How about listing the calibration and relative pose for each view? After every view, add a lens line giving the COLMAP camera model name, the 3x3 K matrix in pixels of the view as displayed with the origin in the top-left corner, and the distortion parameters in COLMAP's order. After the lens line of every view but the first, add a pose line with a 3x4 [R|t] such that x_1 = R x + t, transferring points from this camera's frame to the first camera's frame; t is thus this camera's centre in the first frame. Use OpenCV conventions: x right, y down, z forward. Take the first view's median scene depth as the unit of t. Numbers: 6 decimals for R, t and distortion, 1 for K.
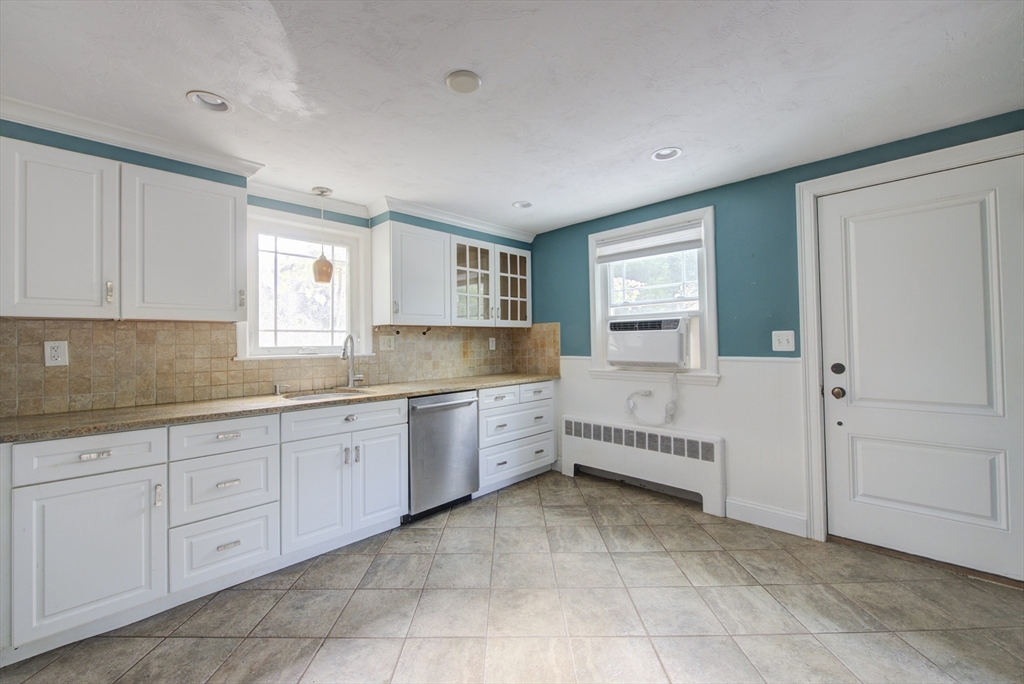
lens RADIAL K [[405.8, 0, 506.4], [0, 405.8, 336.1], [0, 0, 1]] dist [0.001544, -0.003918]
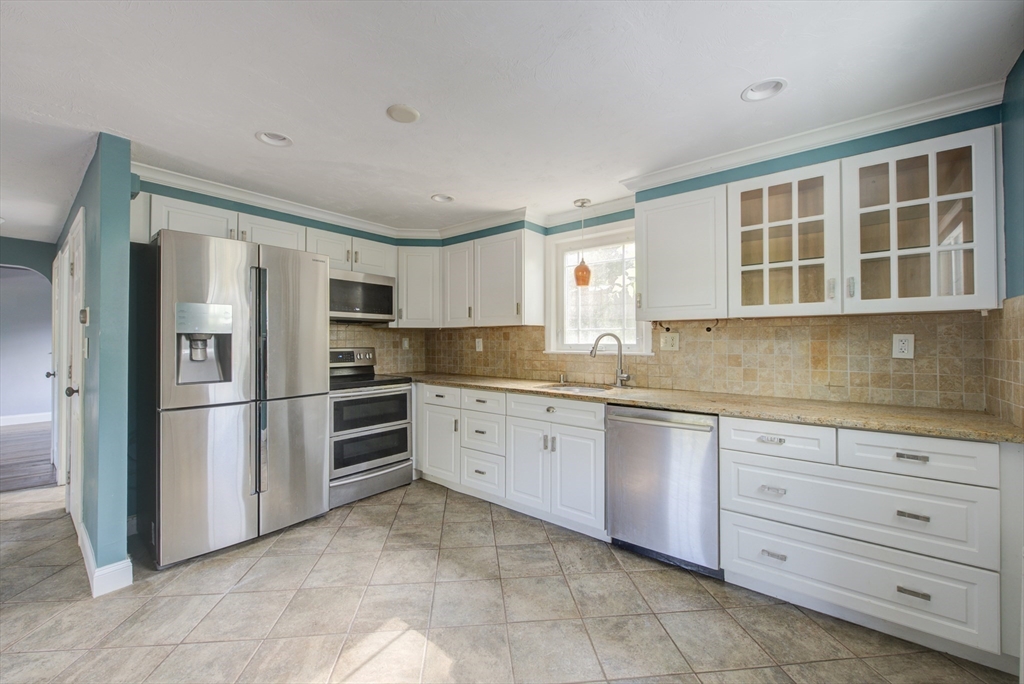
lens RADIAL K [[405.8, 0, 506.4], [0, 405.8, 336.1], [0, 0, 1]] dist [0.001544, -0.003918]
pose [[0.102190, 0.000553, -0.994765, 0.557040], [0.013344, 0.999909, 0.001927, -0.001256], [0.994675, -0.013471, 0.102173, 0.612878]]
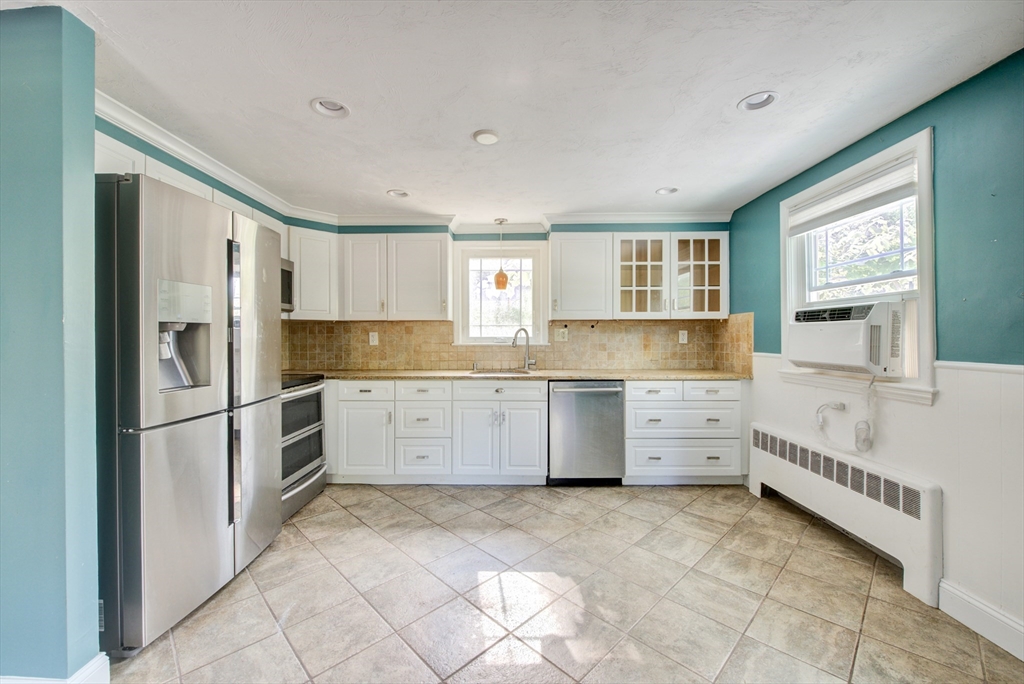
lens RADIAL K [[405.8, 0, 506.4], [0, 405.8, 336.1], [0, 0, 1]] dist [0.001544, -0.003918]
pose [[0.702553, 0.011147, -0.711544, 0.465916], [0.003468, 0.999812, 0.019087, -0.002960], [0.711623, -0.015877, 0.702383, 0.060113]]
